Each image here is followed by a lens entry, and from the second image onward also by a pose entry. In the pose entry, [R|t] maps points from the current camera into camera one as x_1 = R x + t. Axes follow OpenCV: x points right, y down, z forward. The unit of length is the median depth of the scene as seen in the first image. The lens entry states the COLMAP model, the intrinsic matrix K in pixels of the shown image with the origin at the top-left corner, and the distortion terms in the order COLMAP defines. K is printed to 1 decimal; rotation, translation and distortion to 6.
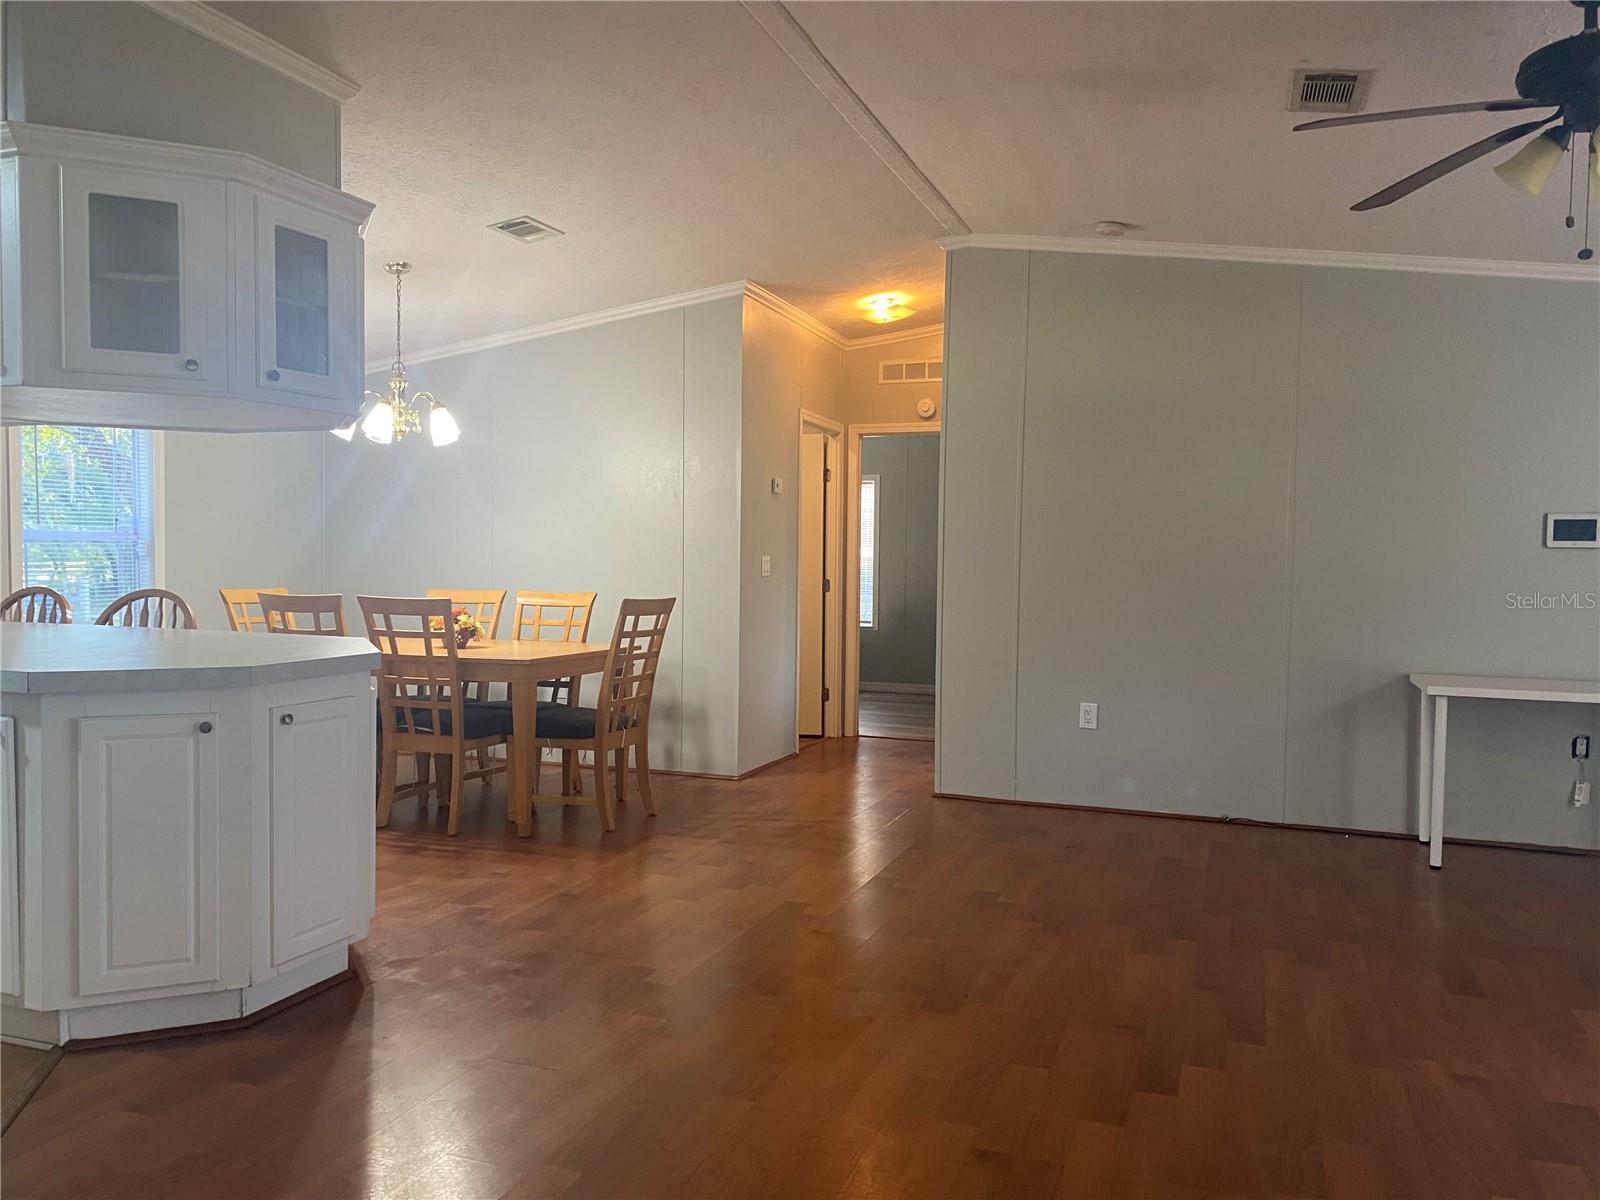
lens RADIAL K [[1215.2, 0, 800.0], [0, 1215.2, 600.0], [0, 0, 1]] dist [0.048624, -0.059116]
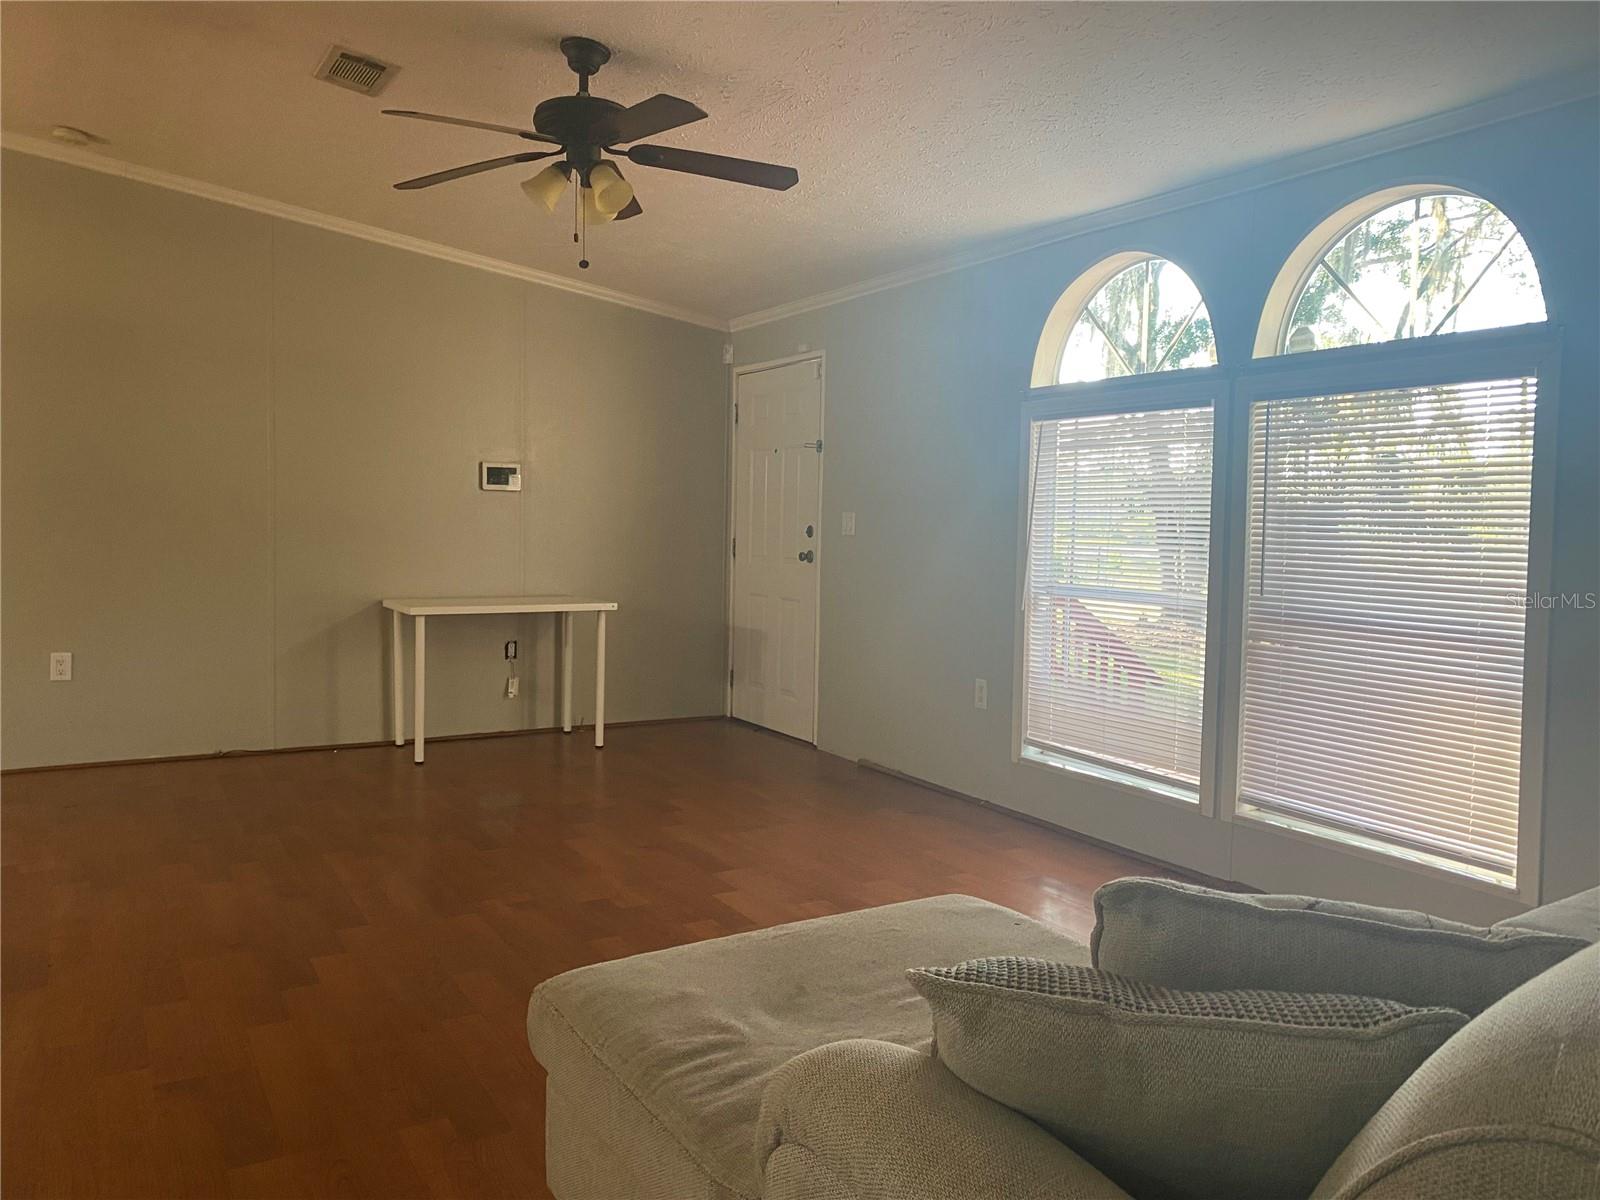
lens RADIAL K [[1221.7, 0, 800.4], [0, 1221.7, 576.8], [0, 0, 1]] dist [0.033398, -0.057717]
pose [[0.622903, -0.040092, 0.781271, -0.153455], [0.021258, 0.999185, 0.034326, 0.009138], [-0.782010, -0.004773, 0.623247, -0.006629]]
